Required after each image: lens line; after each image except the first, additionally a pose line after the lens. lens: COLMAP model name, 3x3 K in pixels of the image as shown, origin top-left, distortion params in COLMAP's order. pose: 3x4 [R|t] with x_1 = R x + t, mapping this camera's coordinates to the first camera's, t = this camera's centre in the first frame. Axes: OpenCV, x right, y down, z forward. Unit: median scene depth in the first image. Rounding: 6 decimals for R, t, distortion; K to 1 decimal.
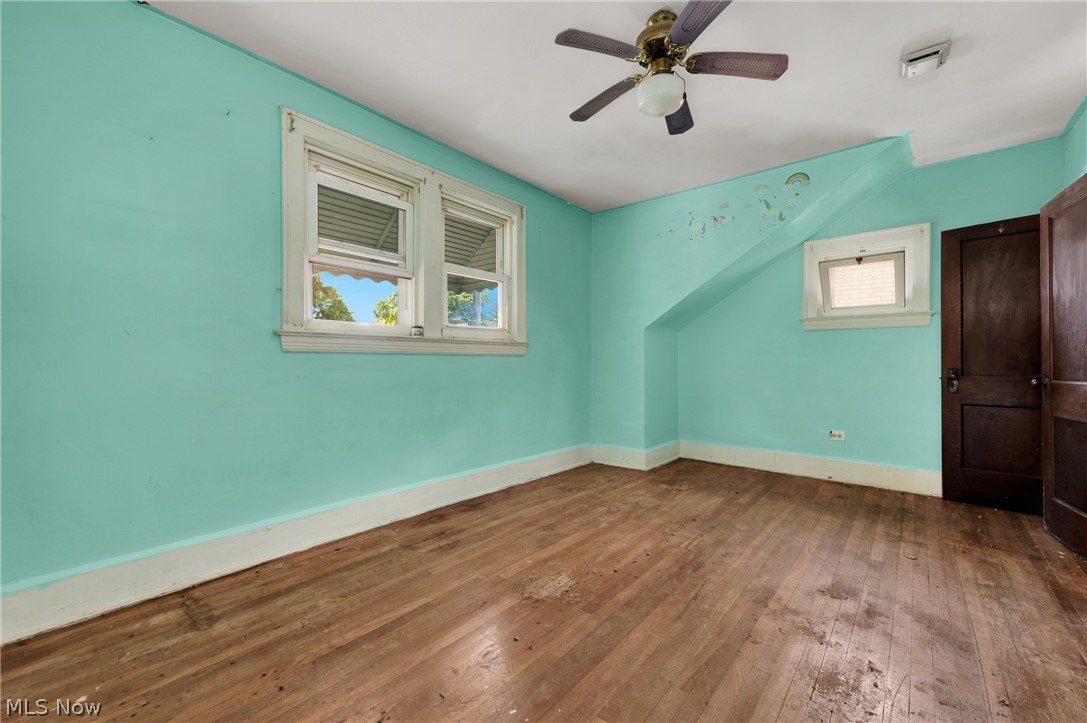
lens RADIAL K [[425.9, 0, 564.9], [0, 425.9, 358.8], [0, 0, 1]] dist [0.018165, -0.005263]
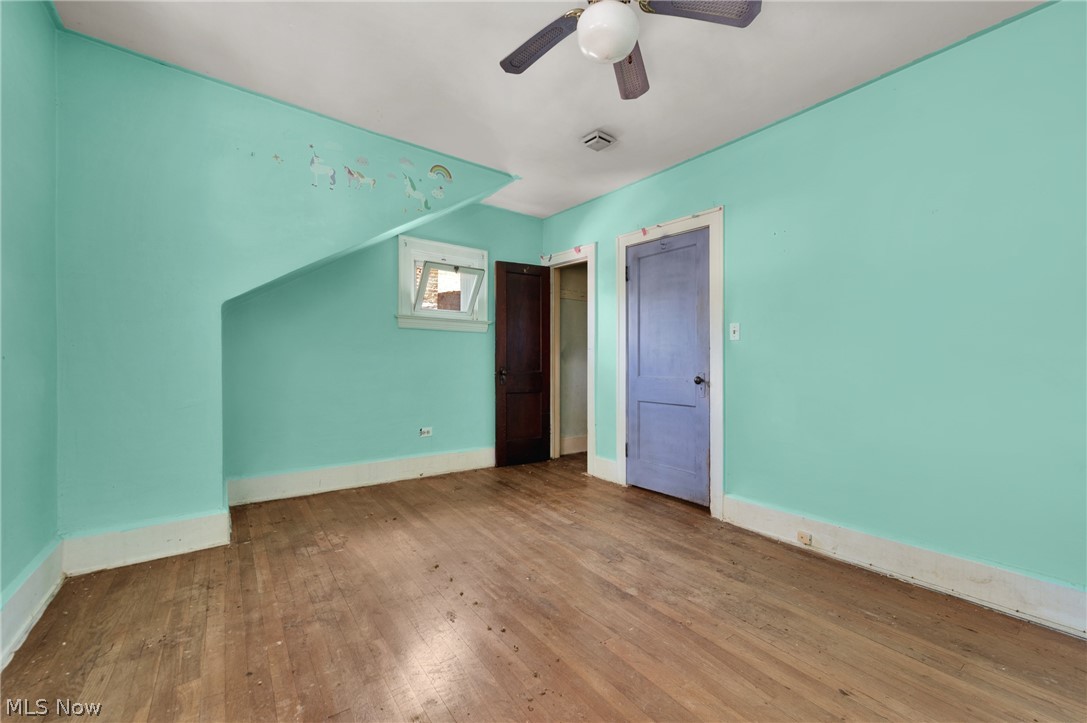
lens RADIAL K [[434.1, 0, 543.5], [0, 434.1, 361.5], [0, 0, 1]] dist [0.016317, -0.000335]
pose [[0.260329, 0.002407, 0.965517, -0.375993], [-0.019615, 0.999804, 0.002797, 0.000033], [-0.965321, -0.019667, 0.260325, 0.562938]]
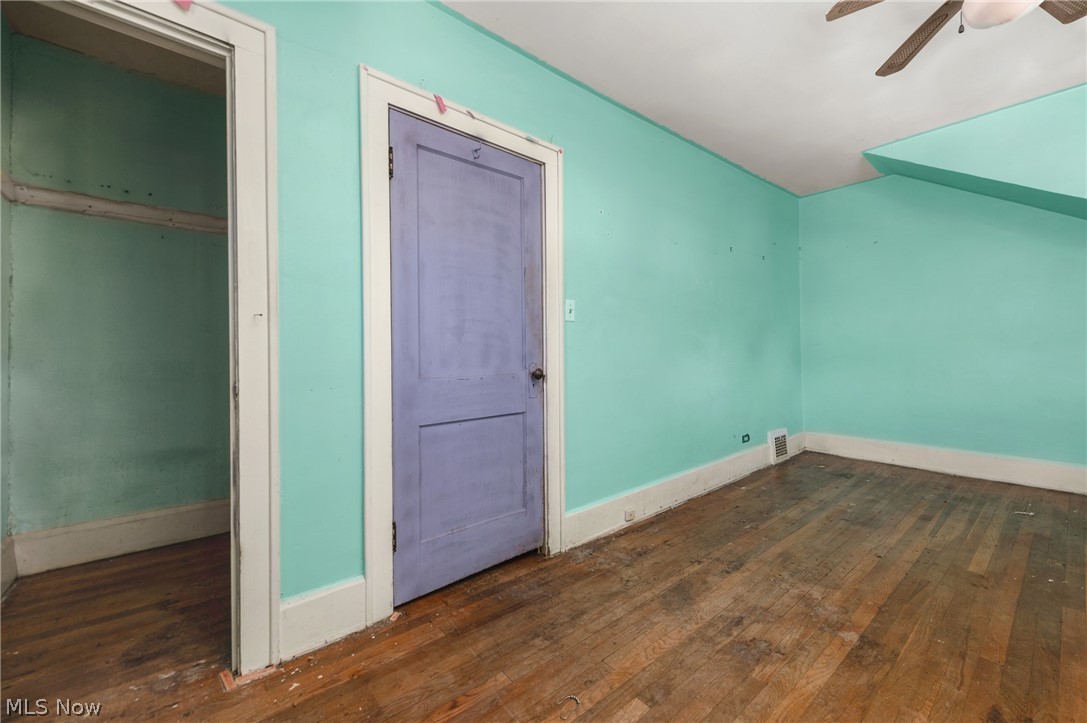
lens RADIAL K [[431.6, 0, 555.3], [0, 431.6, 355.0], [0, 0, 1]] dist [0.014869, -0.005566]
pose [[-0.983024, 0.008570, 0.183277, 0.539420], [0.008234, 0.999963, -0.002594, 0.007952], [-0.183292, -0.001041, -0.983058, 1.172719]]
